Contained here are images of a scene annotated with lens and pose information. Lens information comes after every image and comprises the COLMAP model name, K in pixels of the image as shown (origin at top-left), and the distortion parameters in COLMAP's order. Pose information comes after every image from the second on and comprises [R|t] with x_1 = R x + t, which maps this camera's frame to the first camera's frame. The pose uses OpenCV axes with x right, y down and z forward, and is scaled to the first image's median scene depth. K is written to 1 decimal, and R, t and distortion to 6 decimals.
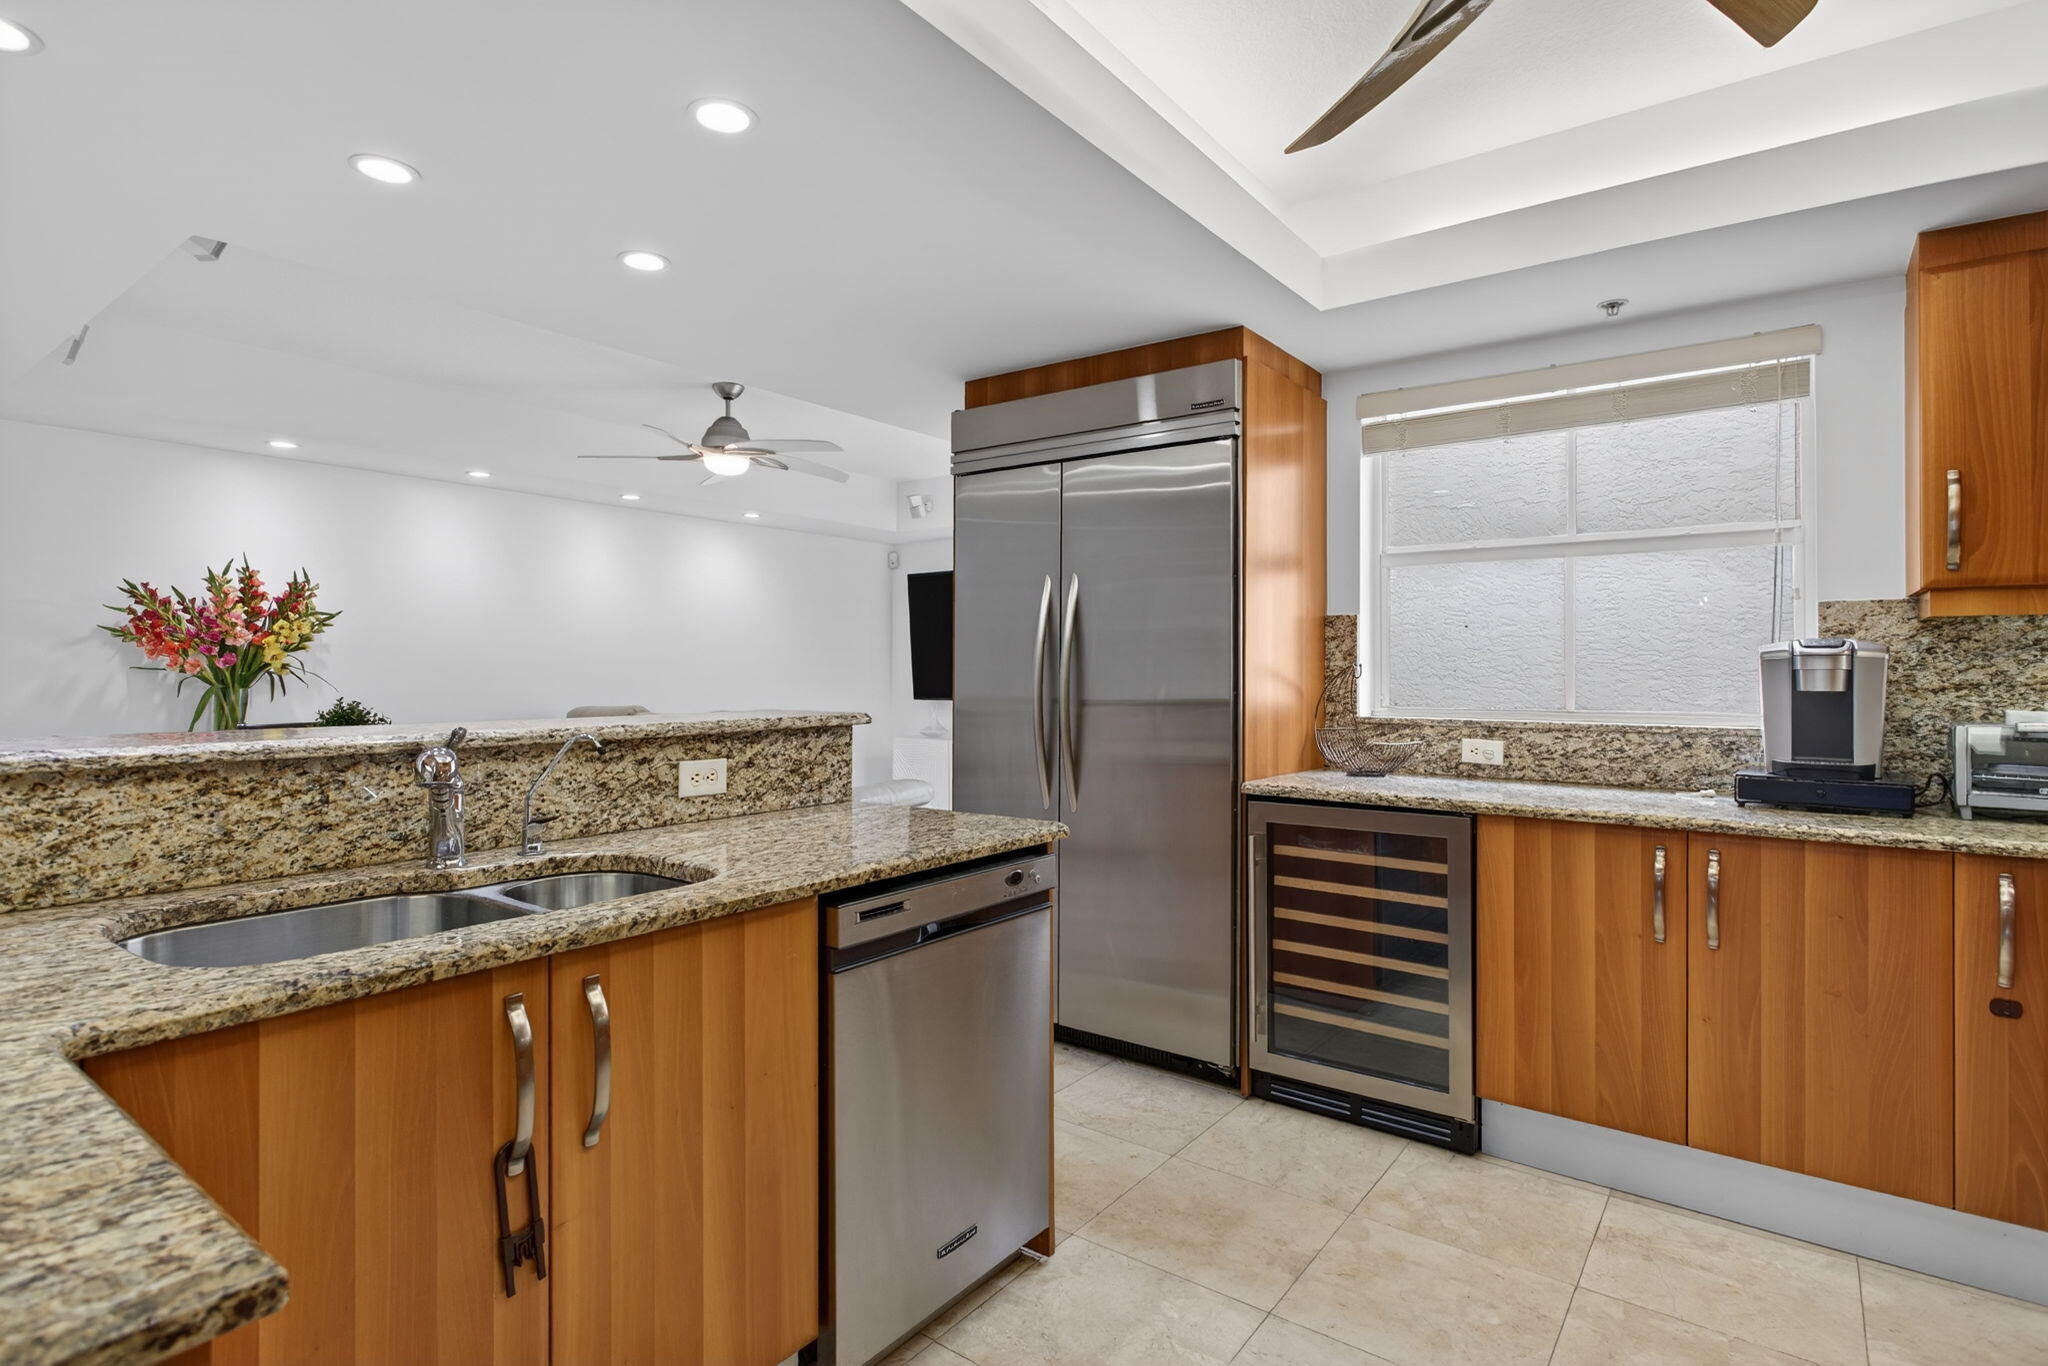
lens RADIAL K [[1022.4, 0, 1007.4], [0, 1022.4, 672.8], [0, 0, 1]] dist [-0.005765, 0.000886]
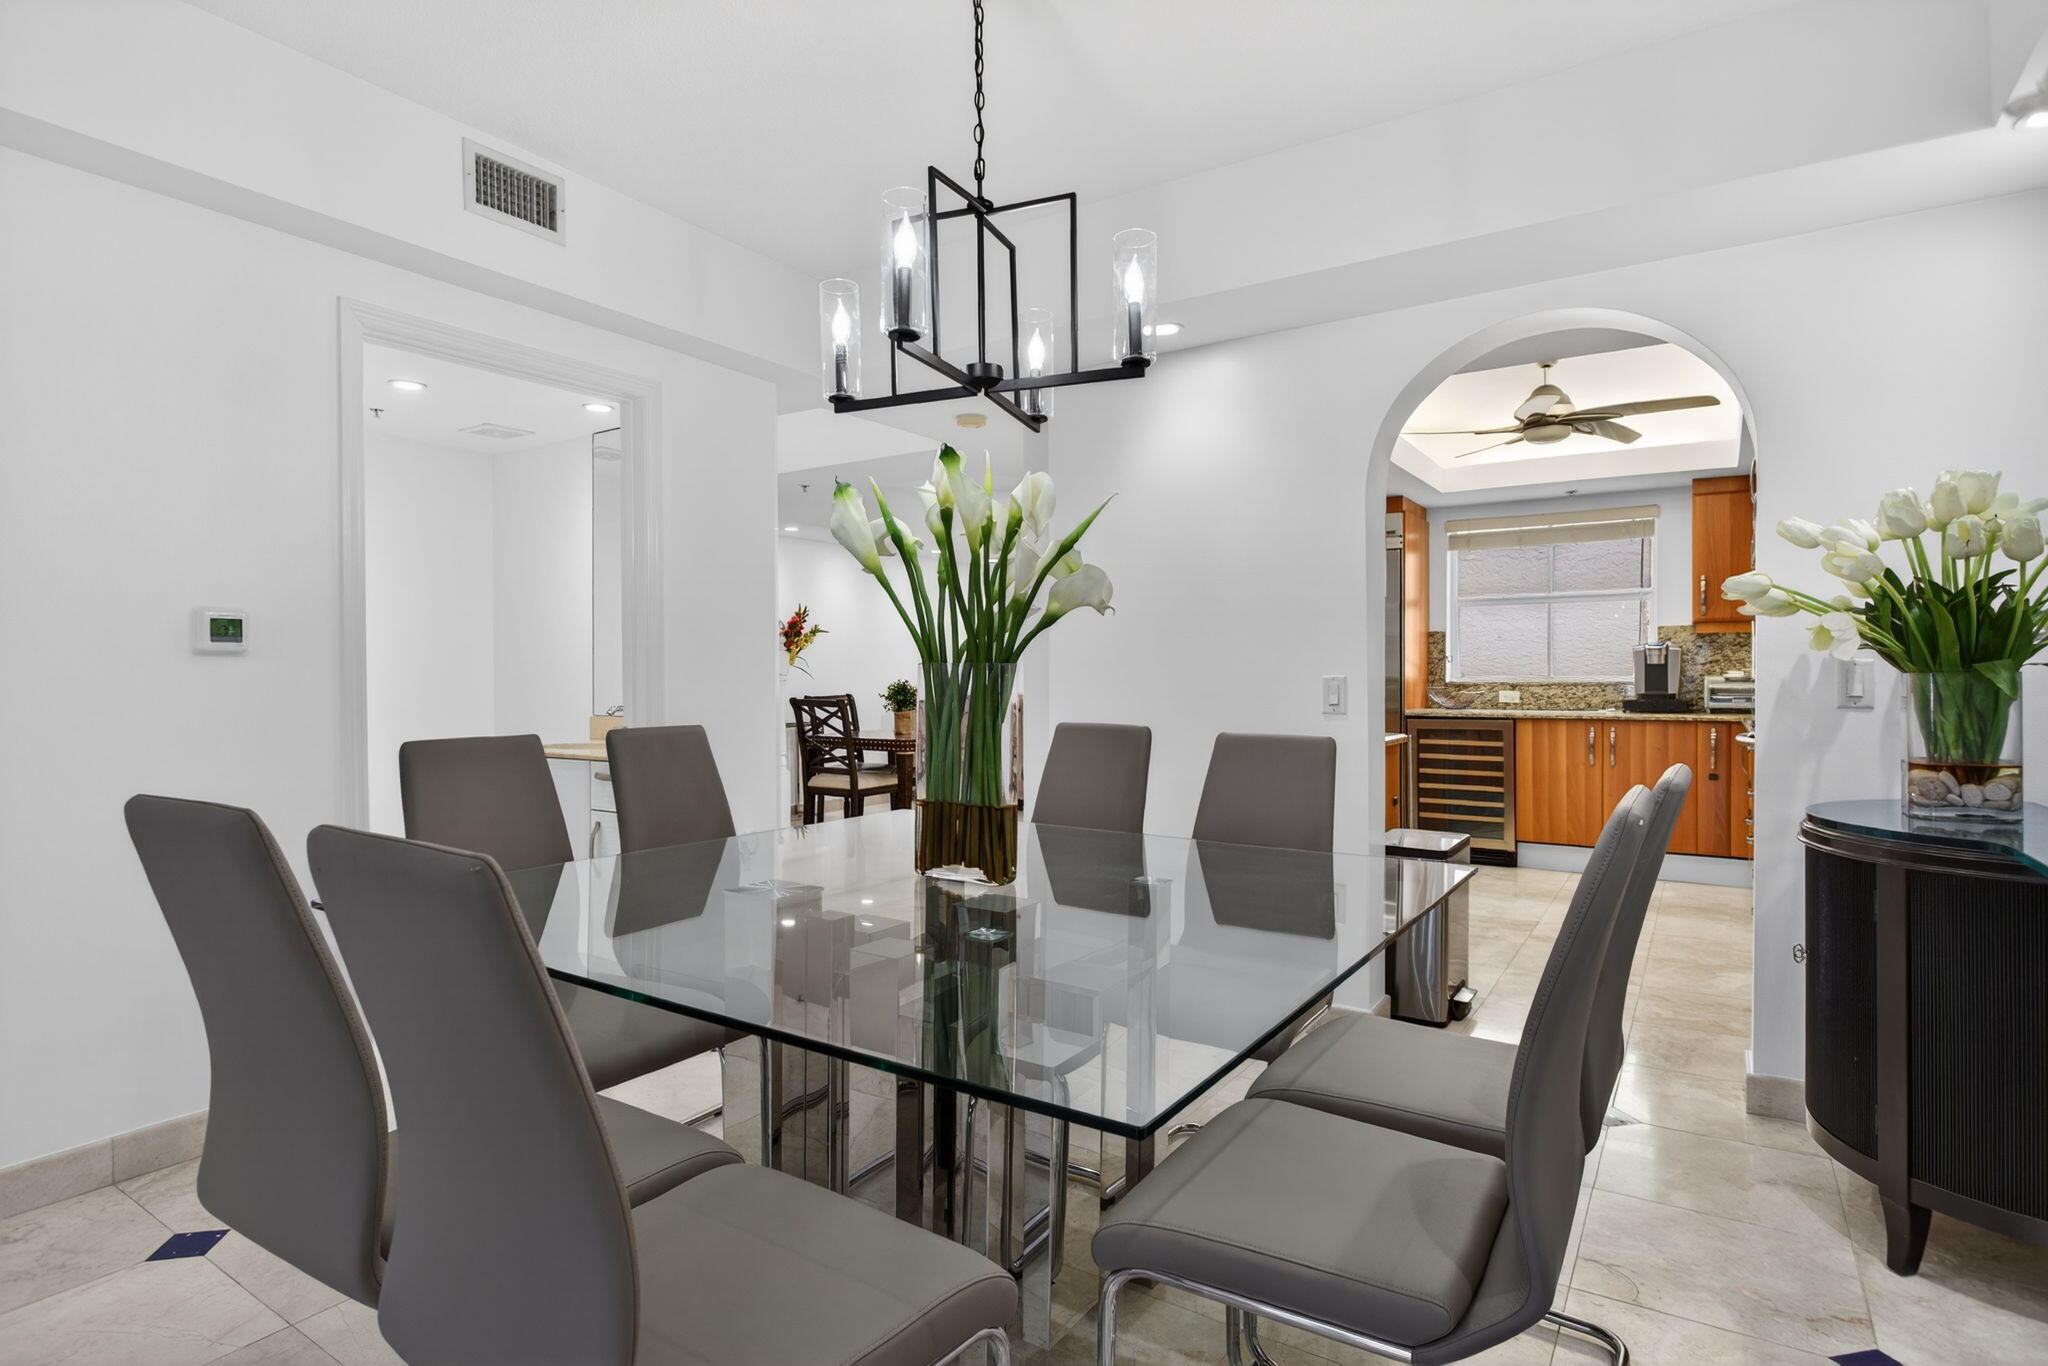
lens RADIAL K [[1026.6, 0, 1020.7], [0, 1026.6, 694.3], [0, 0, 1]] dist [-0.006120, -0.000562]
pose [[0.997734, -0.008467, 0.066748, -0.823306], [0.007409, 0.999843, 0.016077, 0.037985], [-0.066874, -0.015546, 0.997640, -1.256229]]
